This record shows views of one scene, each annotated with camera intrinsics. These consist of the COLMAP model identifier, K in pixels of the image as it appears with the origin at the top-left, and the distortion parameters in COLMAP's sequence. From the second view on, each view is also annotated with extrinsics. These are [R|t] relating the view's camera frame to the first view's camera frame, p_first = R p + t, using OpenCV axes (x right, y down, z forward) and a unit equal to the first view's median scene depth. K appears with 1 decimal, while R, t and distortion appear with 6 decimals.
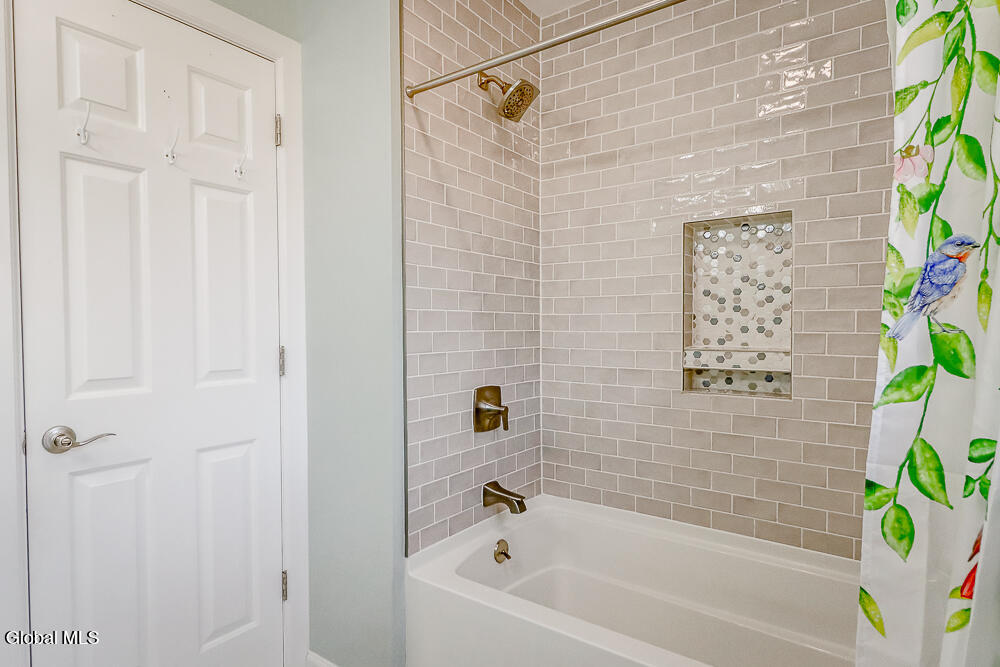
lens RADIAL K [[528.3, 0, 504.4], [0, 528.3, 334.1], [0, 0, 1]] dist [0.015377, 0.000261]
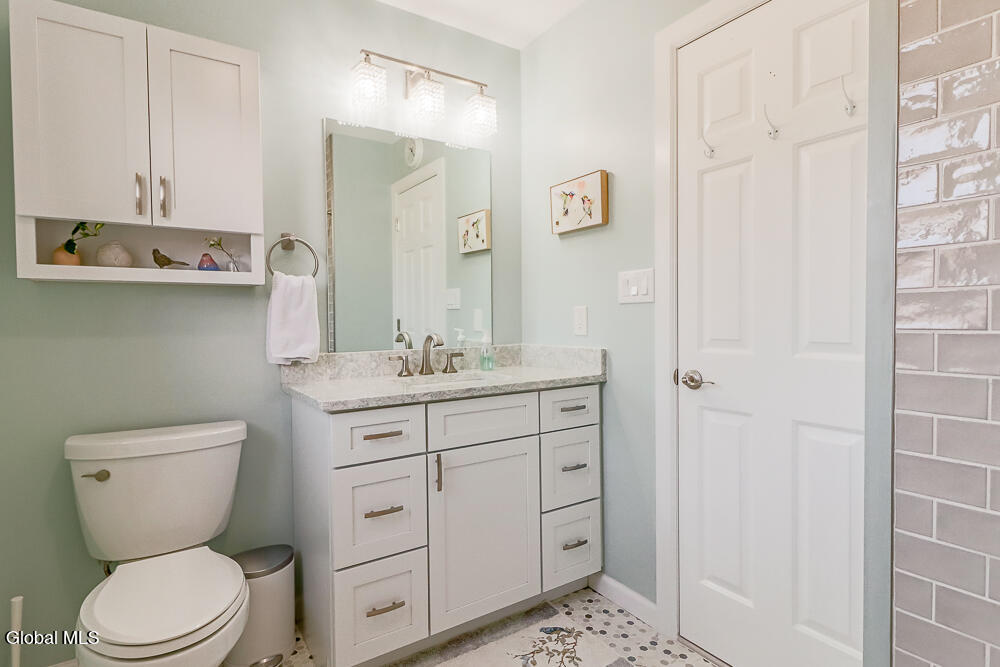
lens RADIAL K [[528.3, 0, 504.4], [0, 528.3, 334.1], [0, 0, 1]] dist [0.015377, 0.000261]
pose [[-0.347073, 0.026965, -0.937450, 0.575722], [-0.009512, 0.999434, 0.032270, 0.035264], [0.937790, 0.020118, -0.346620, 0.922123]]
